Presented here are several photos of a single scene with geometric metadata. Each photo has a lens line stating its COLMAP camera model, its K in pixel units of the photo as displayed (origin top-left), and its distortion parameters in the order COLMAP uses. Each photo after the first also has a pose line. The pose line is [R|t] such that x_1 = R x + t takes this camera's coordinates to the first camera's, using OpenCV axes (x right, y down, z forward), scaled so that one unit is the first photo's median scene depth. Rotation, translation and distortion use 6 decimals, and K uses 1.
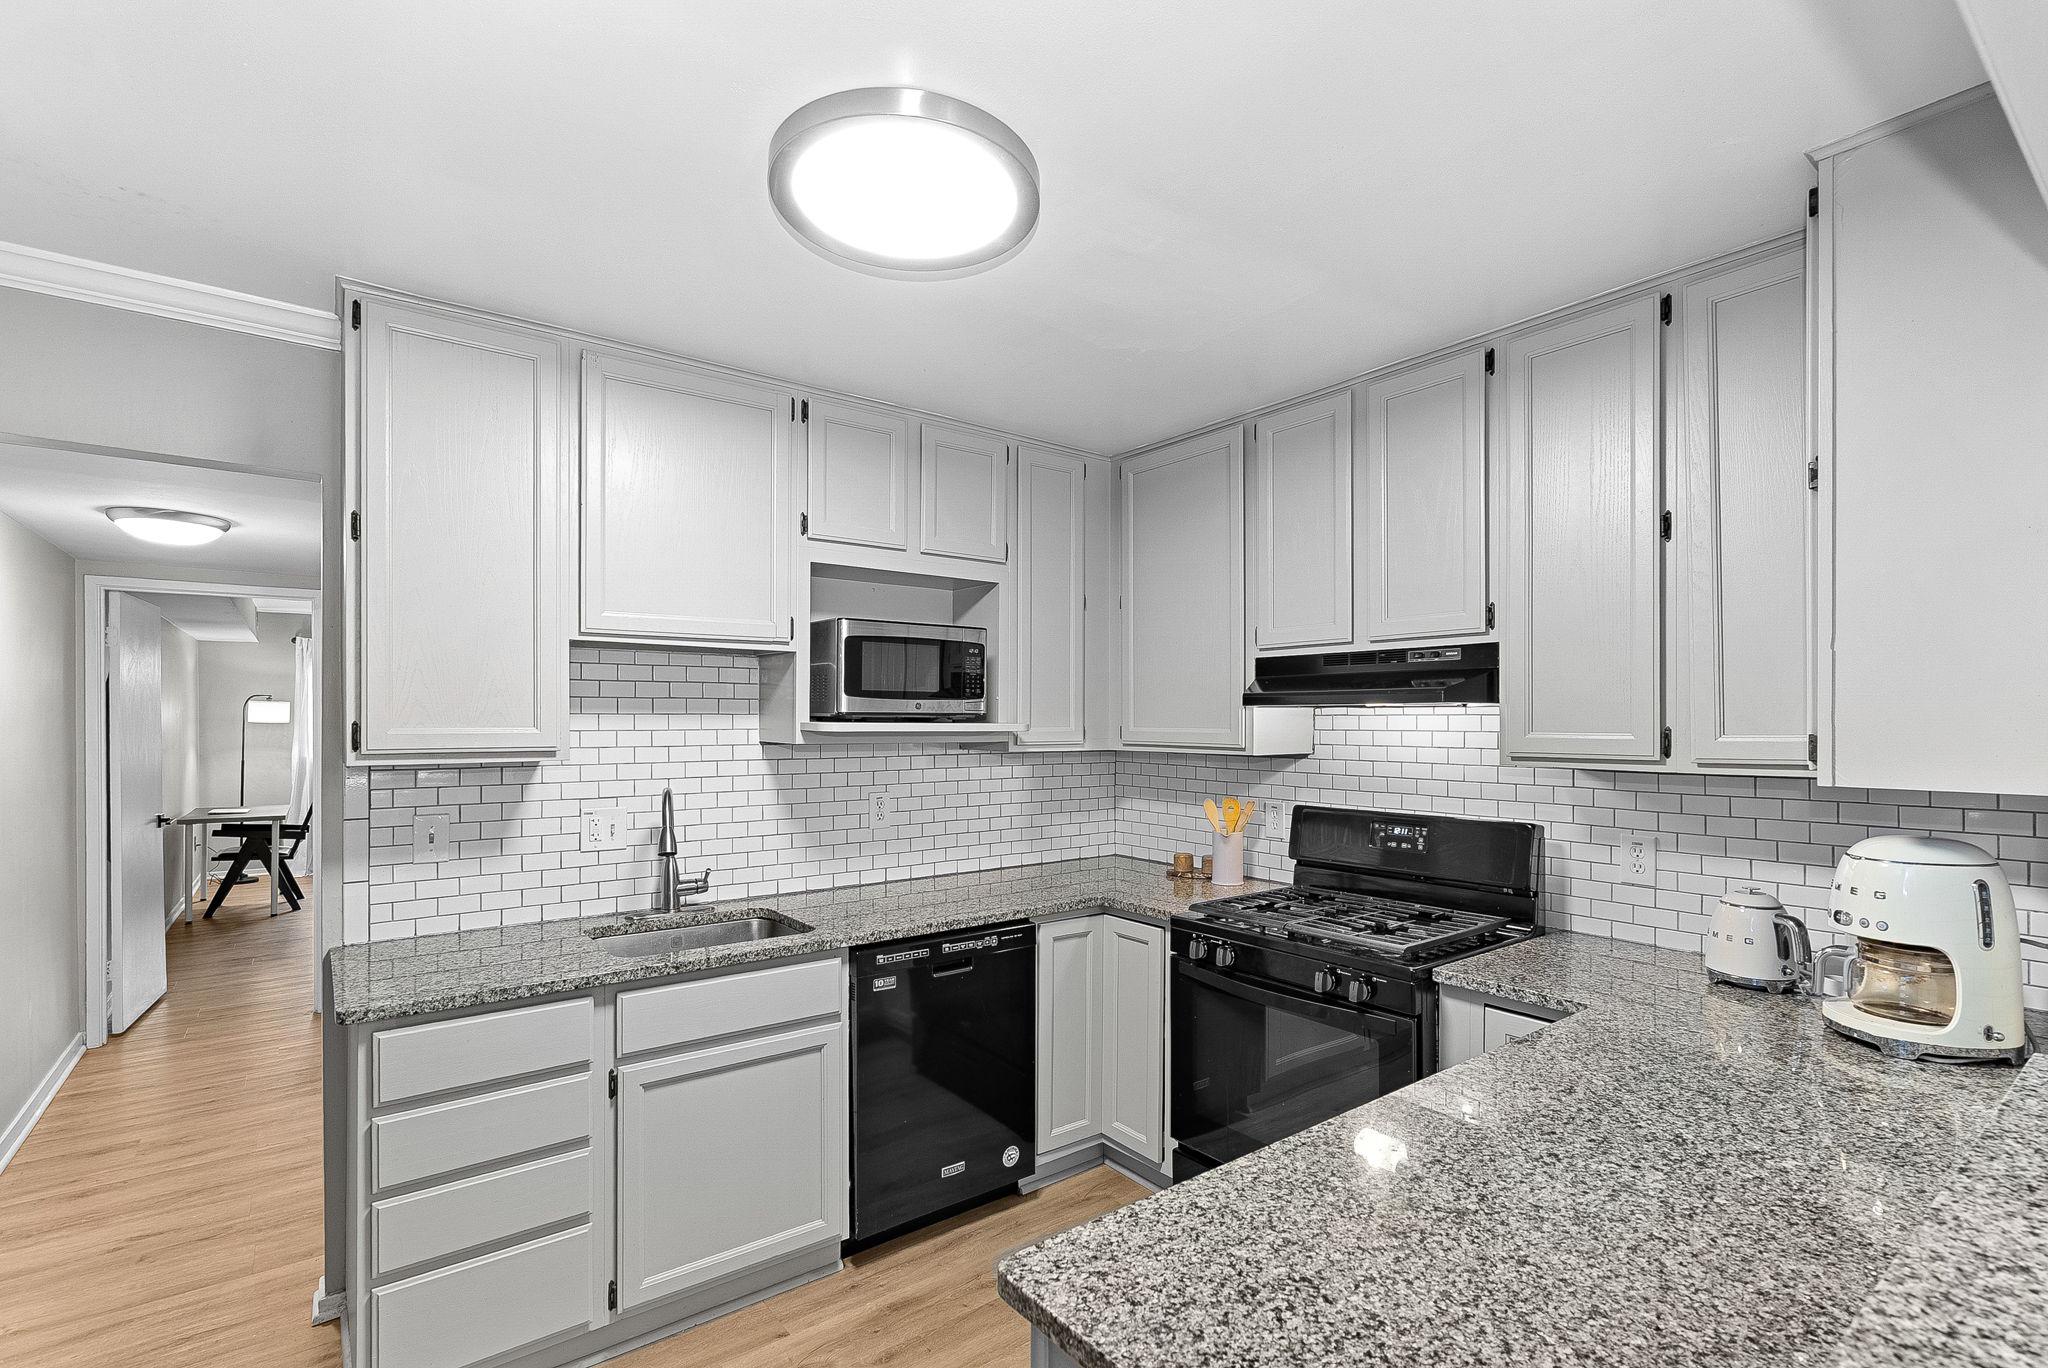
lens RADIAL K [[949.5, 0, 1017.7], [0, 949.5, 719.0], [0, 0, 1]] dist [-0.009509, 0.004834]
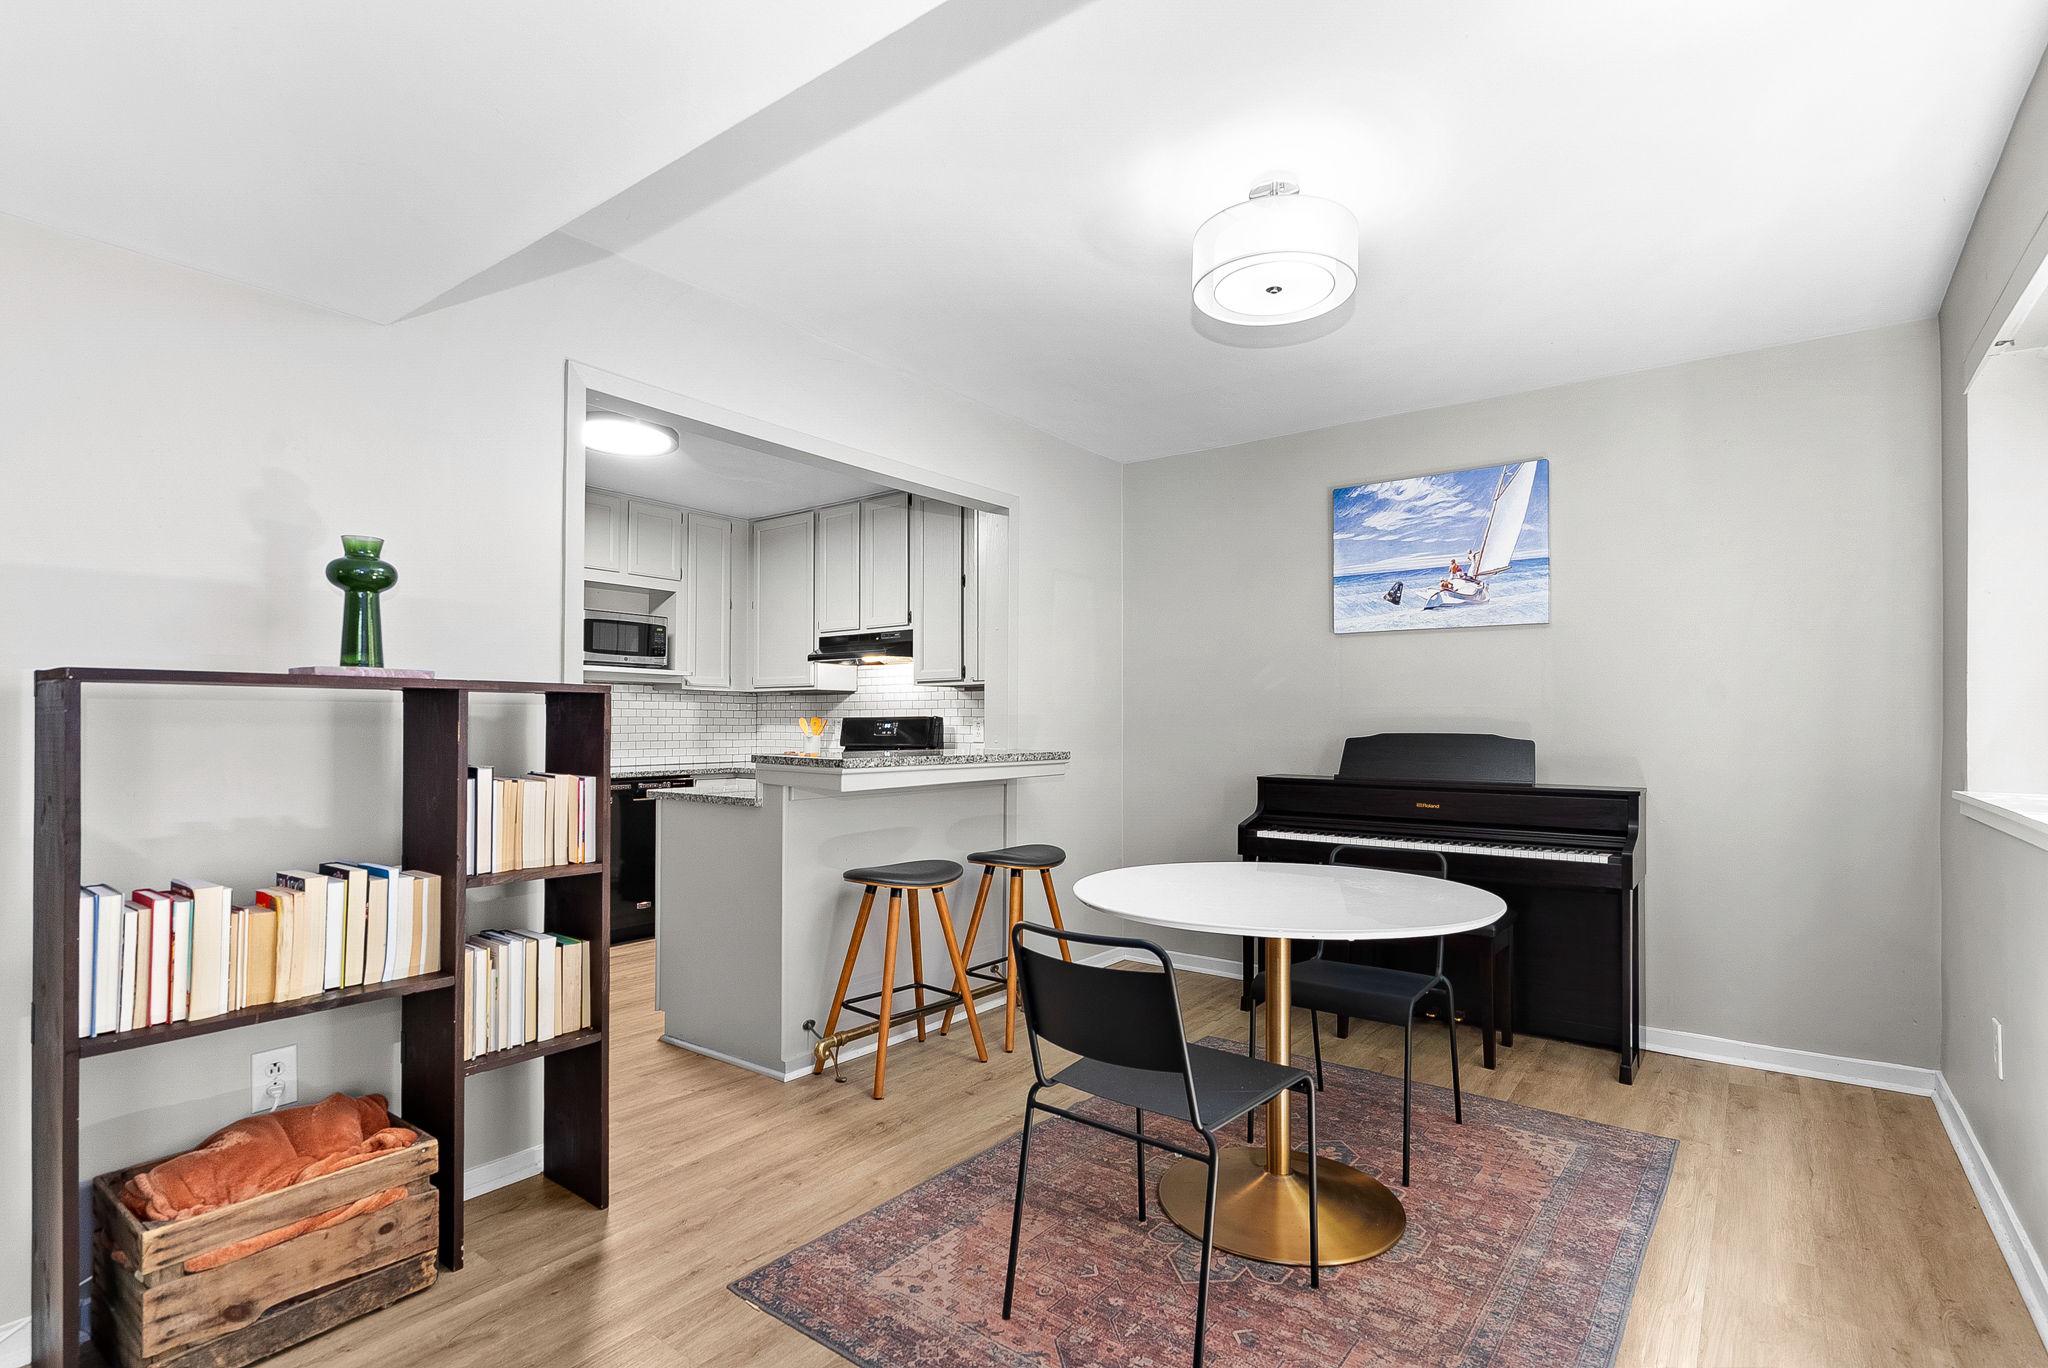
lens RADIAL K [[992.9, 0, 1034.0], [0, 992.9, 717.1], [0, 0, 1]] dist [-0.001741, 0.000708]
pose [[0.960709, 0.003336, 0.277537, 0.122237], [0.000210, 0.999919, -0.012745, 0.126205], [-0.277557, 0.012303, 0.960630, -1.068258]]
